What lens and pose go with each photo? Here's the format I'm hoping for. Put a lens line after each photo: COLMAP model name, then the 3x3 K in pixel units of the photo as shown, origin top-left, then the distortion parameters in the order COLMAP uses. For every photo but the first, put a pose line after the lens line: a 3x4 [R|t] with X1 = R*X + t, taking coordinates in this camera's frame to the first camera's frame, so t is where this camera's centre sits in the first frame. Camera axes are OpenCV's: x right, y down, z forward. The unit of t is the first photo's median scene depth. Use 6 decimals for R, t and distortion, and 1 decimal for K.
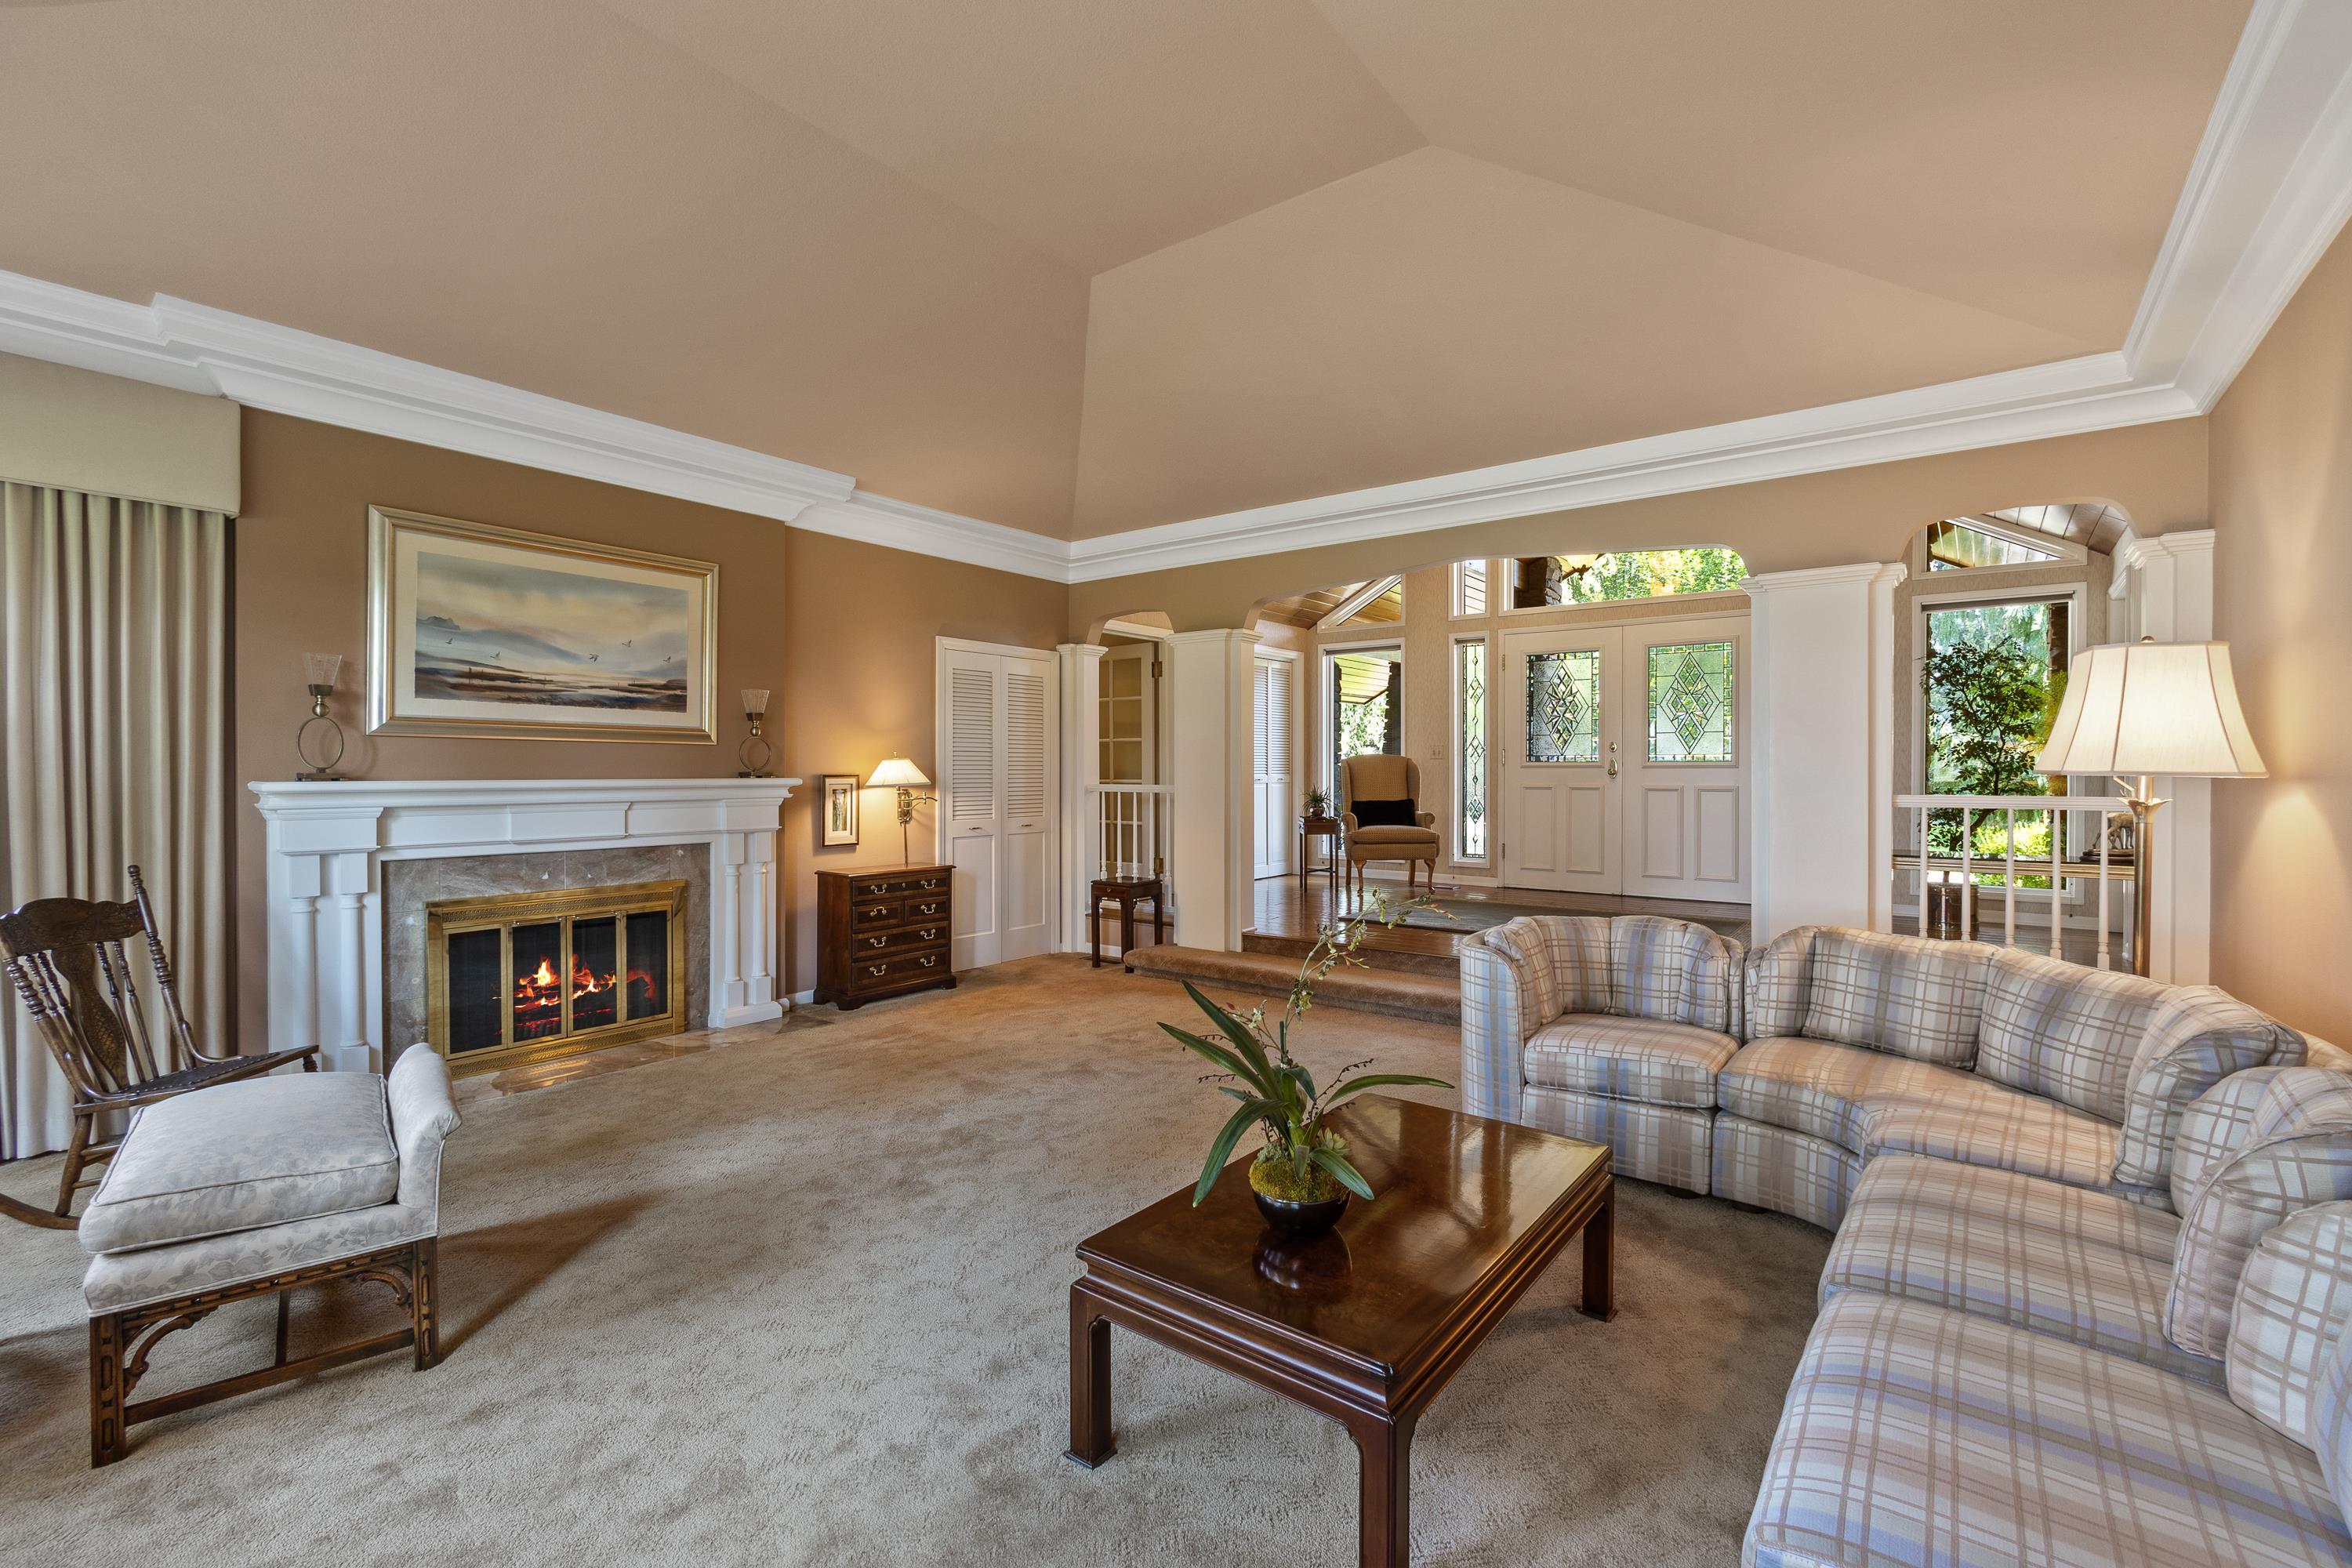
lens RADIAL K [[1036.6, 0, 1187.1], [0, 1036.6, 785.5], [0, 0, 1]] dist [-0.006277, 0.001158]
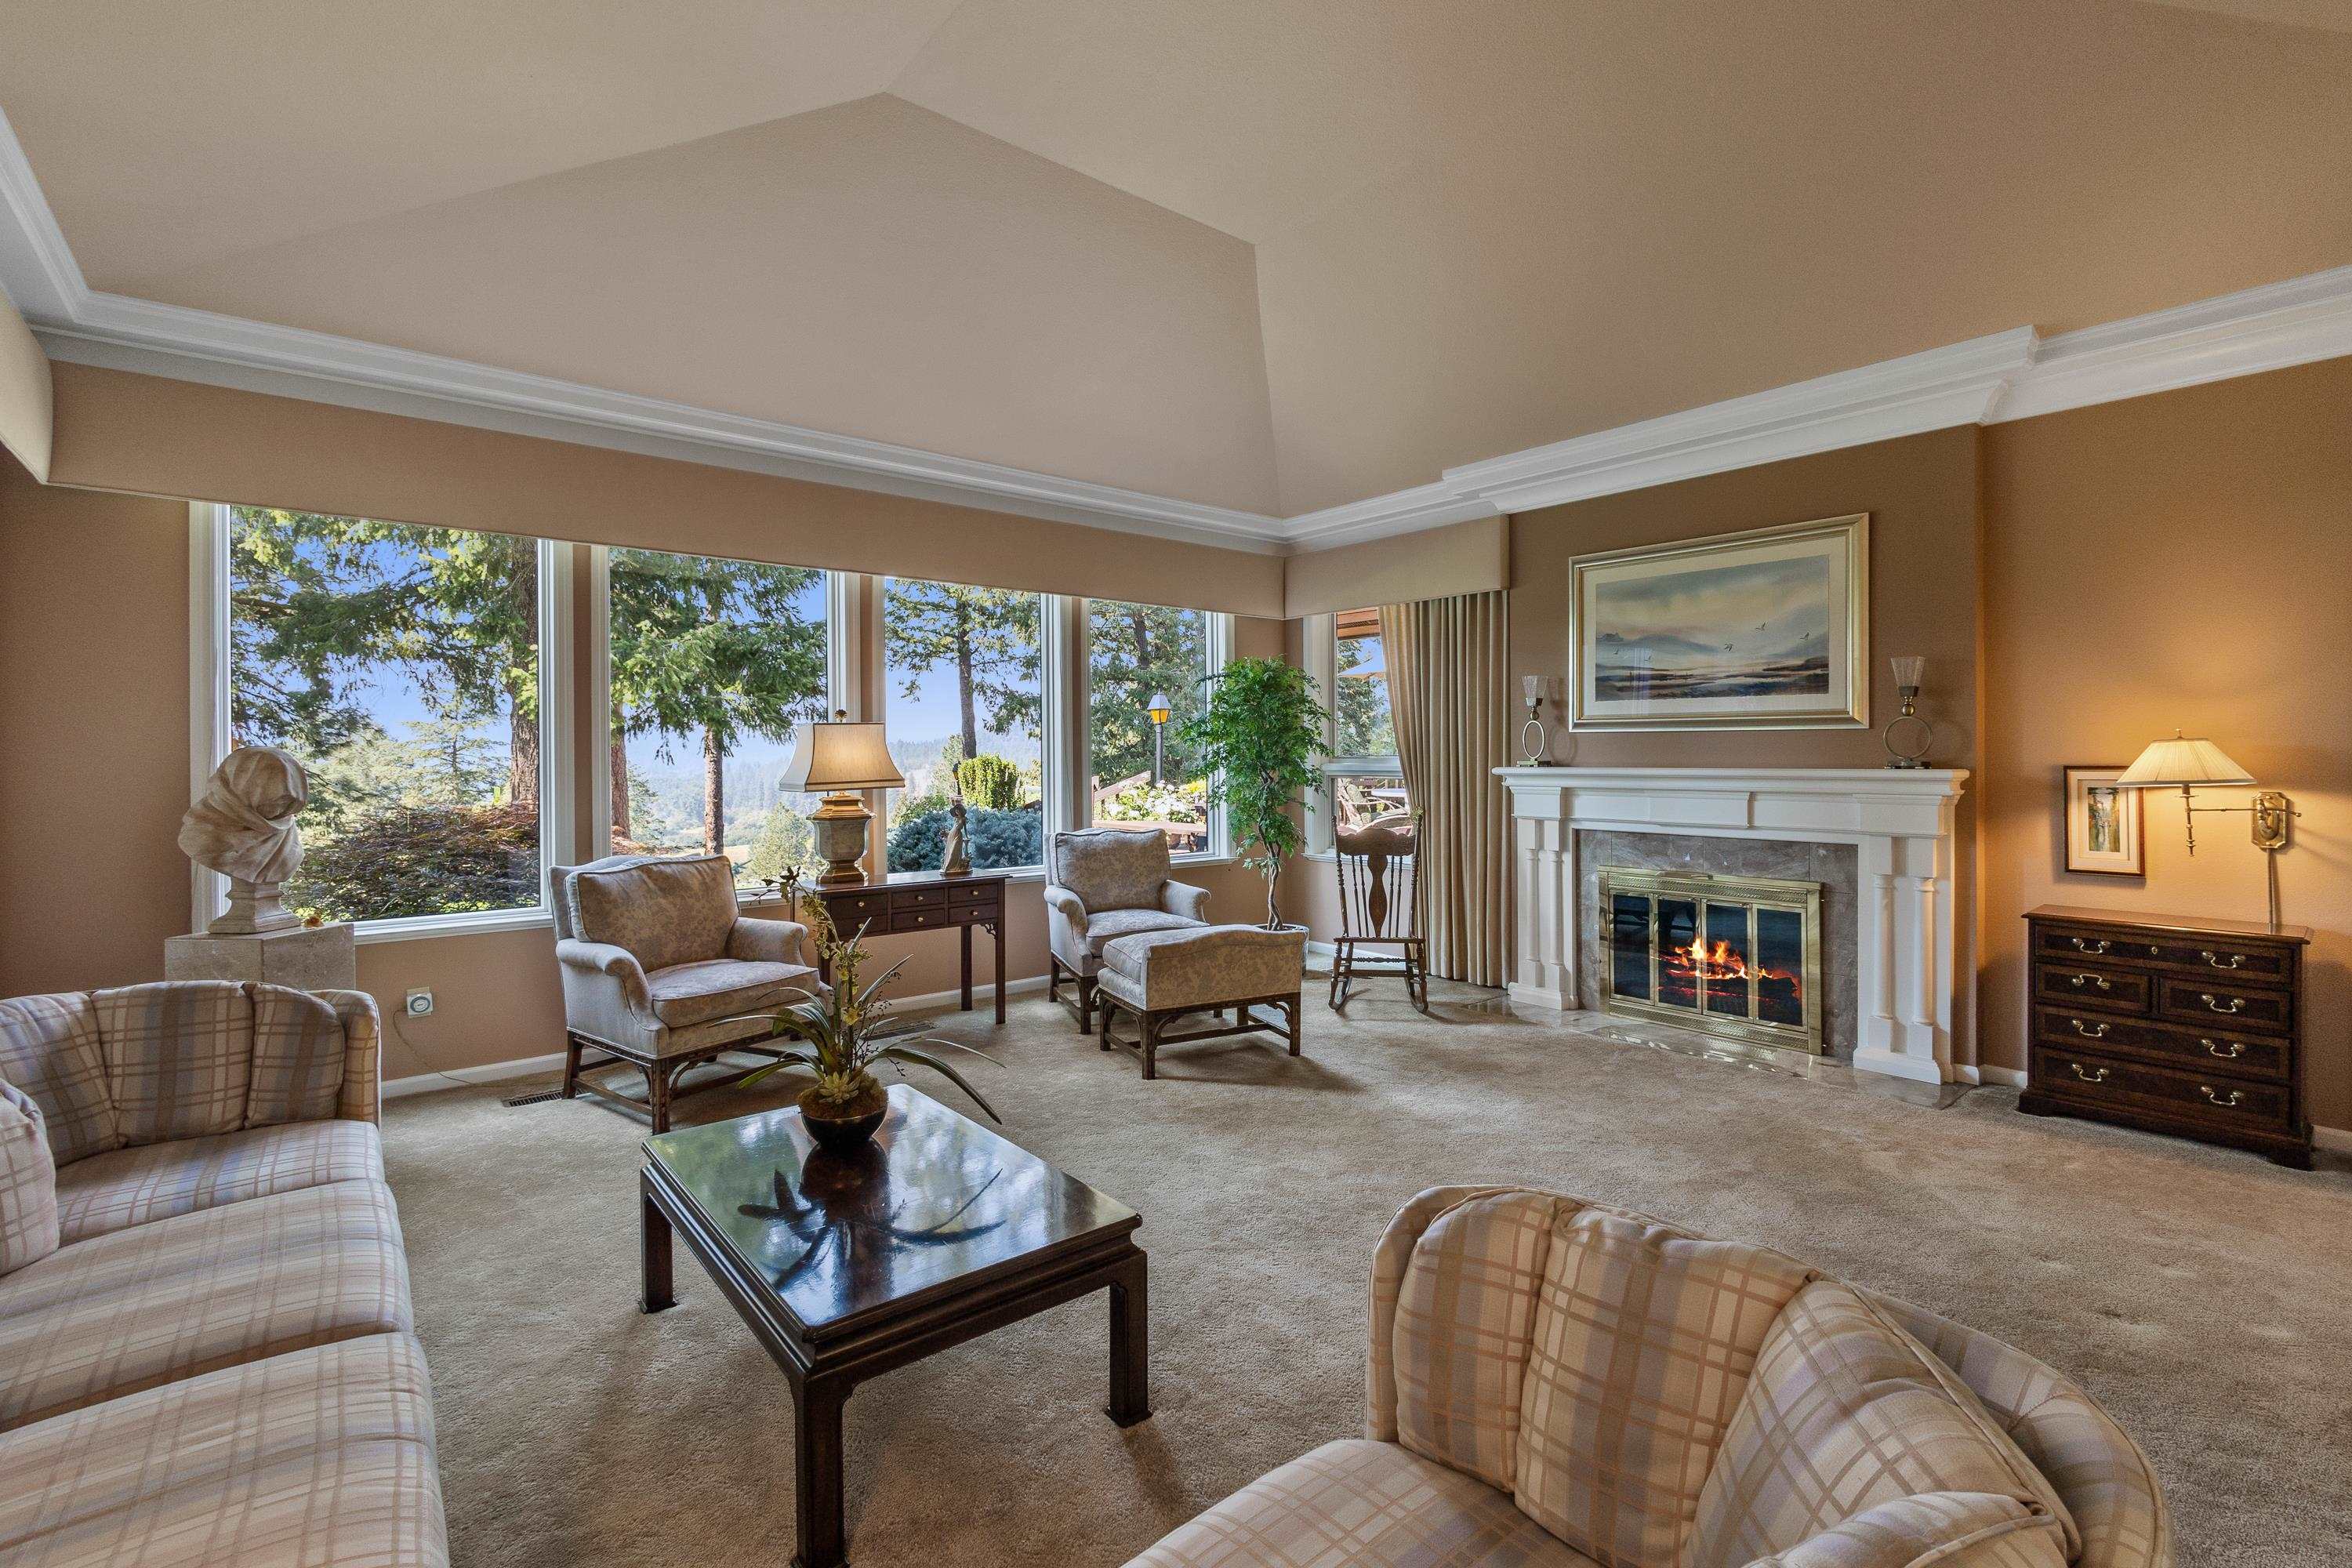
lens RADIAL K [[1036.6, 0, 1188.2], [0, 1036.6, 761.9], [0, 0, 1]] dist [-0.006277, 0.001158]
pose [[-0.219153, 0.007550, -0.975661, 0.504186], [-0.008133, 0.999921, 0.009565, -0.016702], [0.975657, 0.010032, -0.219075, 0.680149]]
